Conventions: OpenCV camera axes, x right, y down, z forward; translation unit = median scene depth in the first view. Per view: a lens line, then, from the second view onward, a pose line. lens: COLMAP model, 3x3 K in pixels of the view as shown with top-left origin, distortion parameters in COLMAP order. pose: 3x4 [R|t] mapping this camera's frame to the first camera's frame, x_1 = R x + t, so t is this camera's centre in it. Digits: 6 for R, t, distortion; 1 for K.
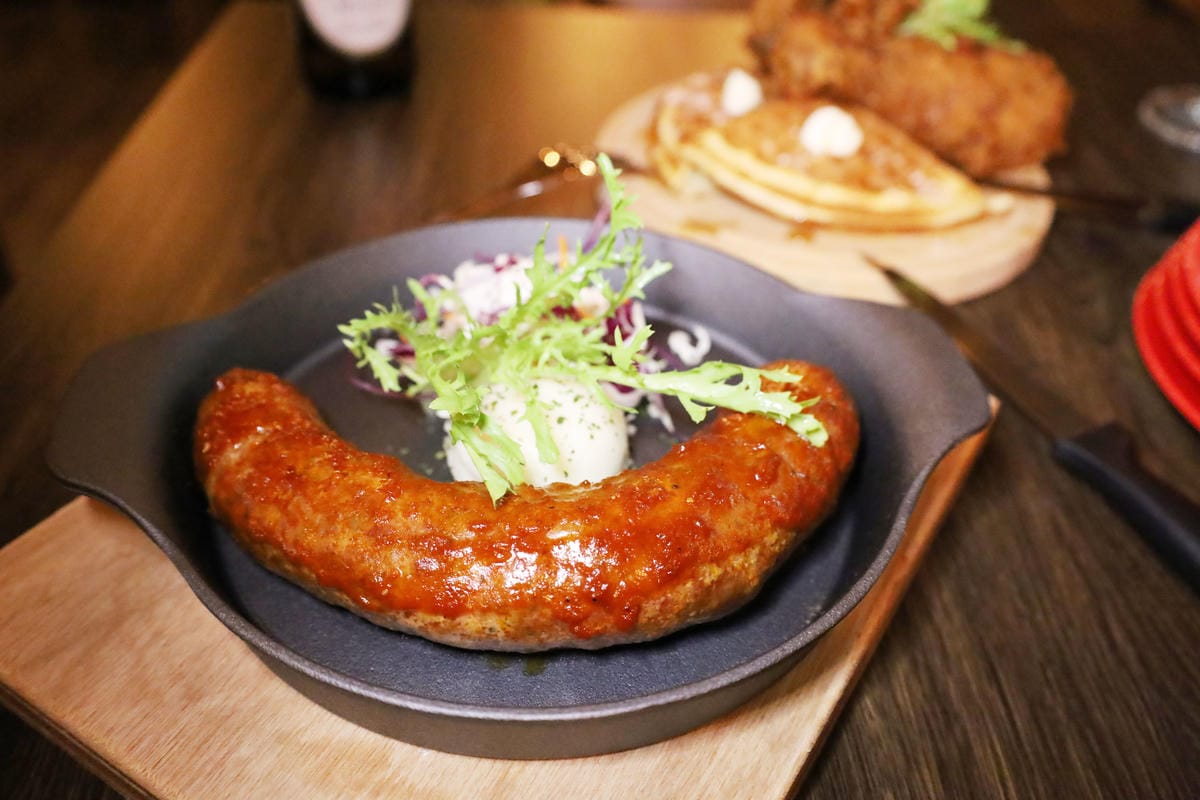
lens RADIAL K [[1098.8, 0, 600.0], [0, 1098.8, 400.0], [0, 0, 1]] dist [-0.030468, -0.000132]
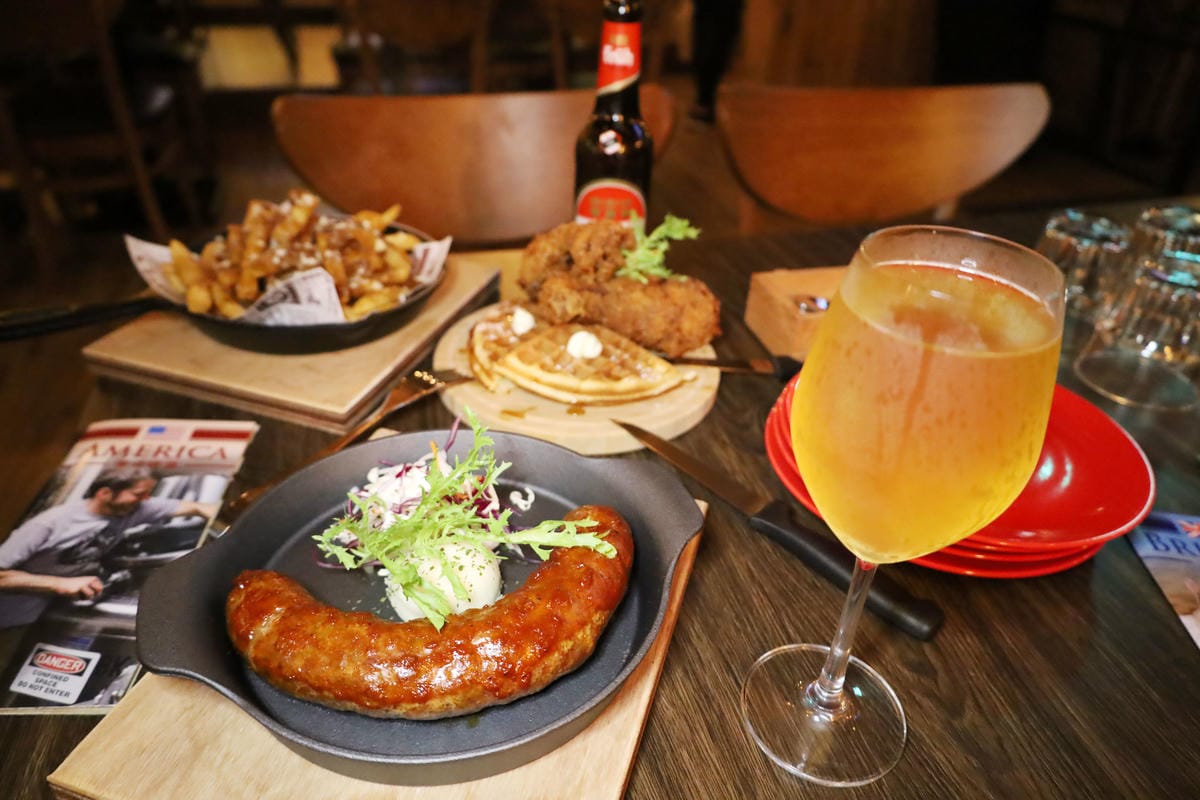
lens RADIAL K [[814.3, 0, 600.0], [0, 814.3, 400.0], [0, 0, 1]] dist [0.004231, 0.002358]
pose [[0.966161, -0.135633, 0.219399, -0.074292], [0.158455, 0.983263, -0.089927, -0.094600], [-0.203529, 0.121649, 0.971482, -0.302390]]
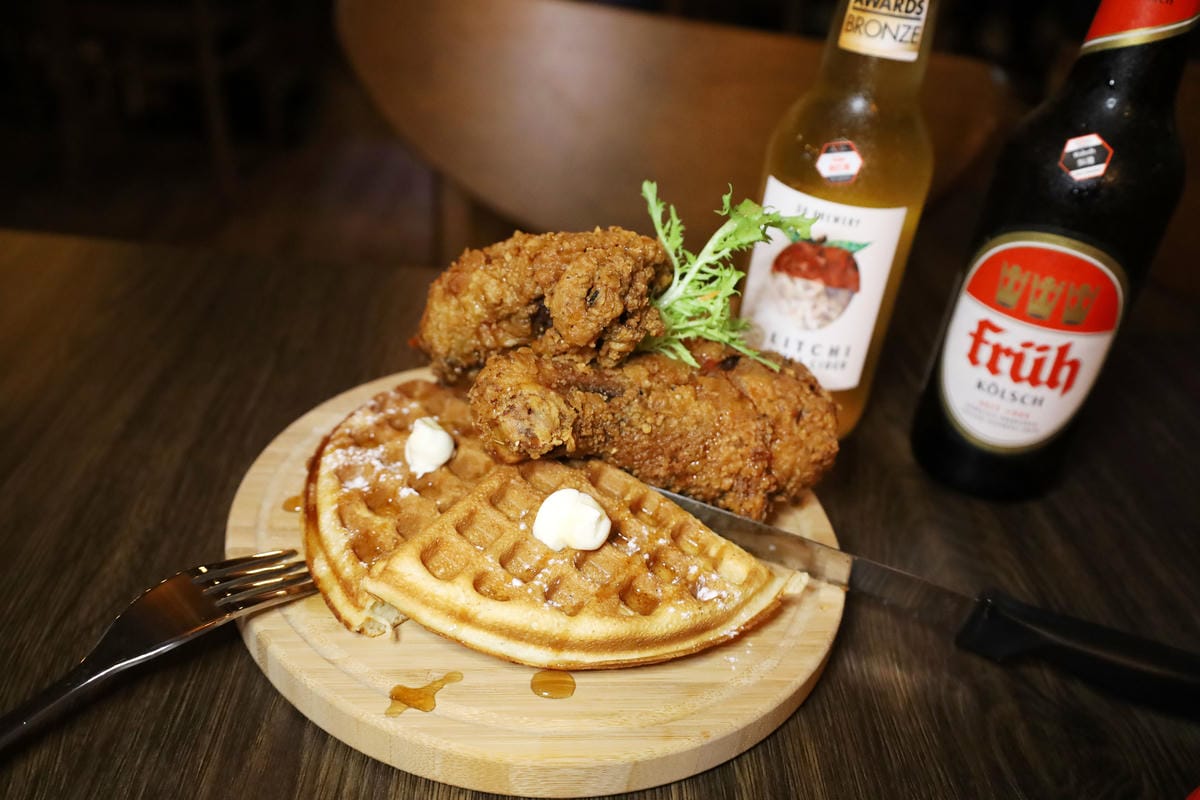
lens RADIAL K [[1098.8, 0, 600.0], [0, 1098.8, 400.0], [0, 0, 1]] dist [-0.030468, -0.000132]
pose [[0.944614, -0.104678, 0.311042, 0.028228], [0.128858, 0.989955, -0.058175, -0.503589], [-0.301828, 0.095034, 0.948614, 0.561491]]
